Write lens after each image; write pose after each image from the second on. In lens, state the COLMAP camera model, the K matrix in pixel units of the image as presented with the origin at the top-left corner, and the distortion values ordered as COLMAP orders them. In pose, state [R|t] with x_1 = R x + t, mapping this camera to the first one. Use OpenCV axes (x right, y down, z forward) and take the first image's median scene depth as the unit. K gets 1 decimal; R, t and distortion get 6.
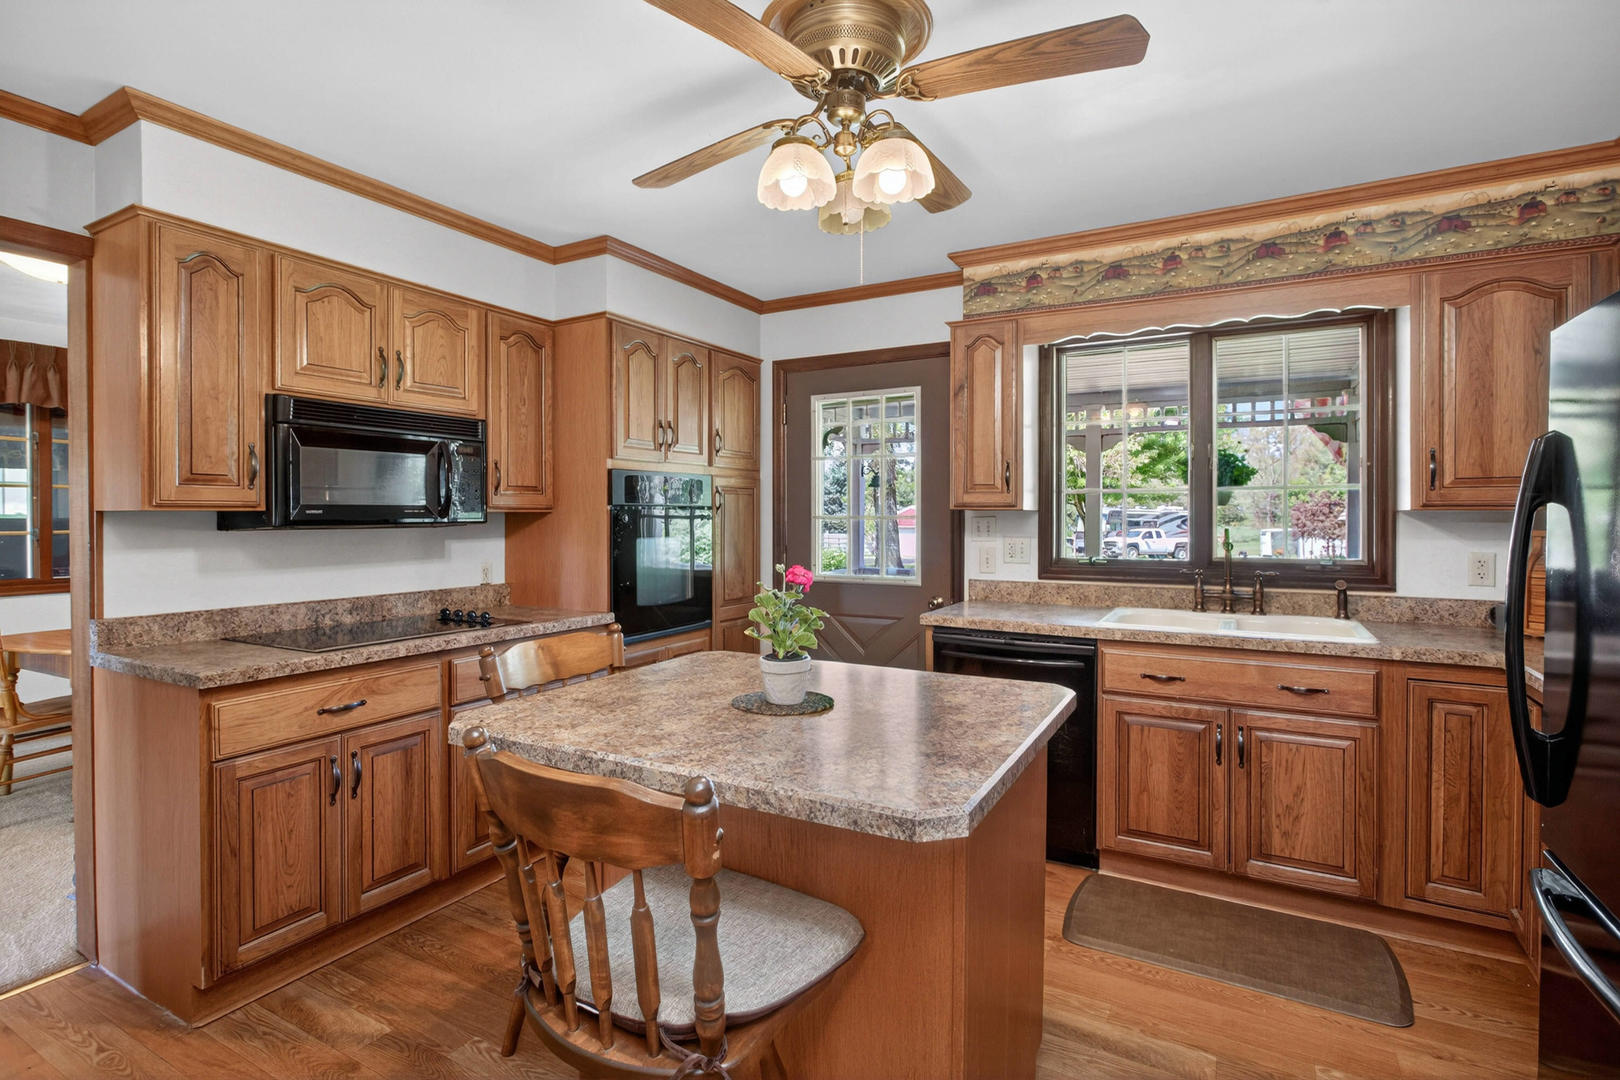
lens RADIAL K [[784.0, 0, 811.1], [0, 784.0, 530.9], [0, 0, 1]] dist [-0.000678, 0.001148]
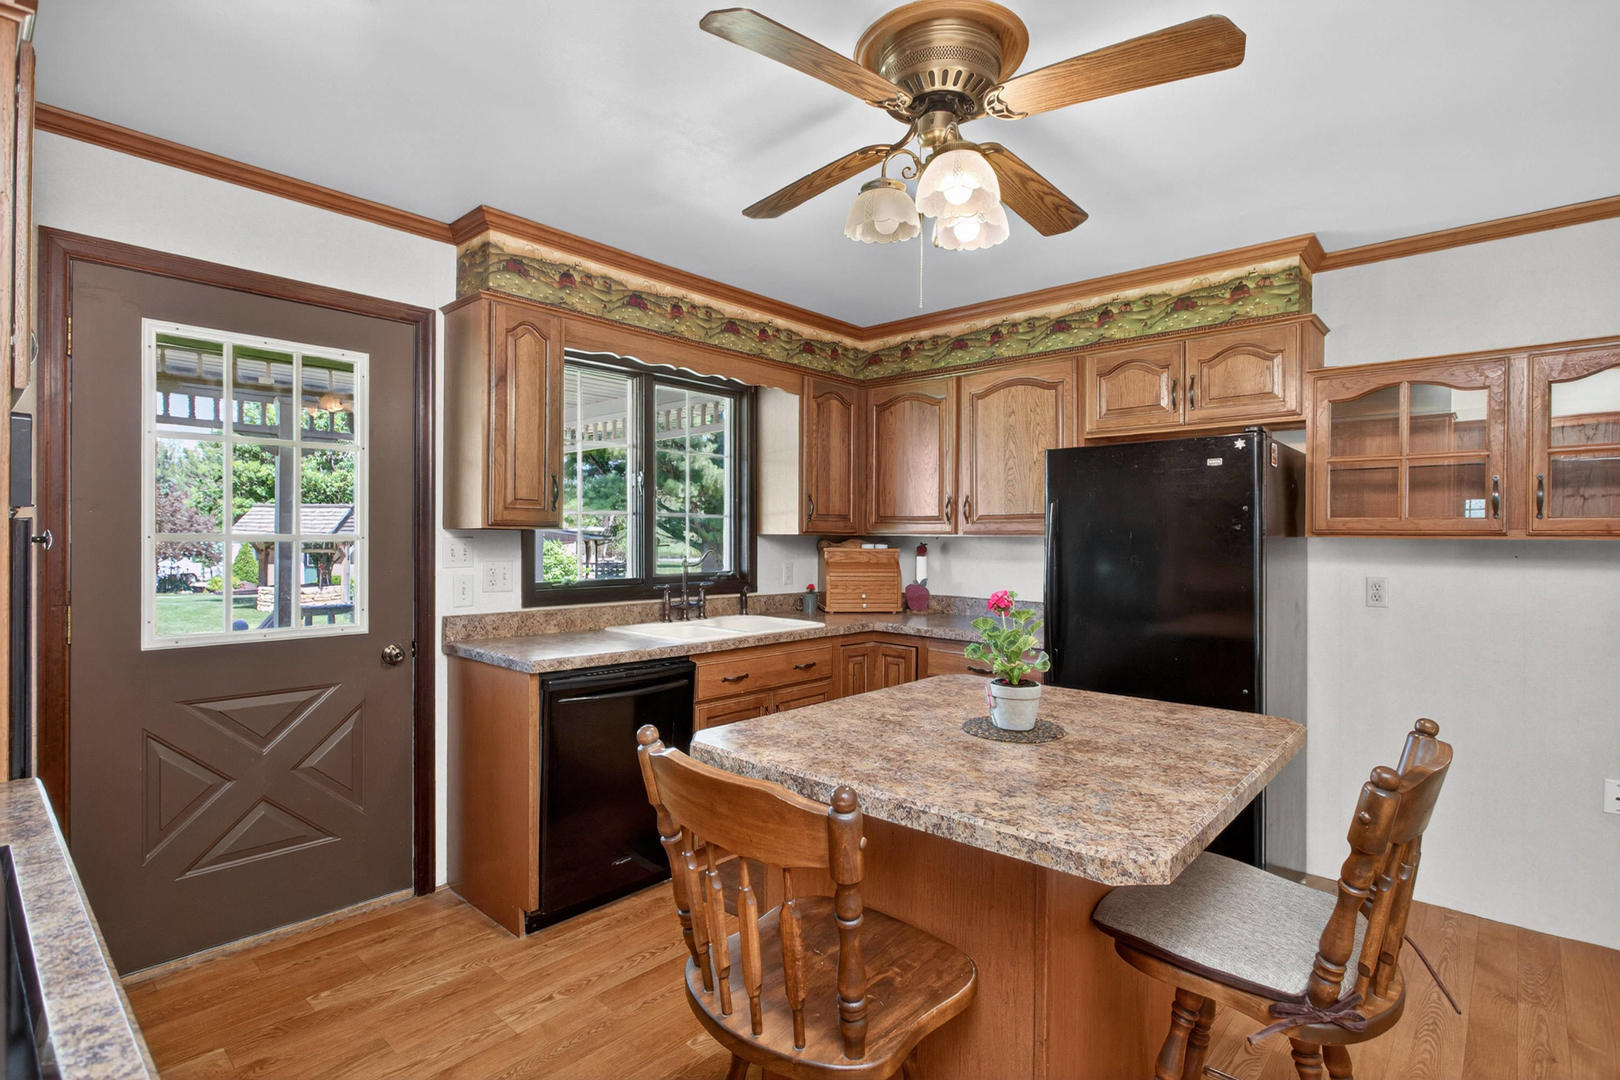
lens RADIAL K [[784.0, 0, 811.1], [0, 784.0, 530.9], [0, 0, 1]] dist [-0.000678, 0.001148]
pose [[0.222633, 0.009732, 0.974854, -0.575712], [0.011109, 0.999860, -0.012519, -0.012271], [-0.974839, 0.013616, 0.222493, 0.556271]]
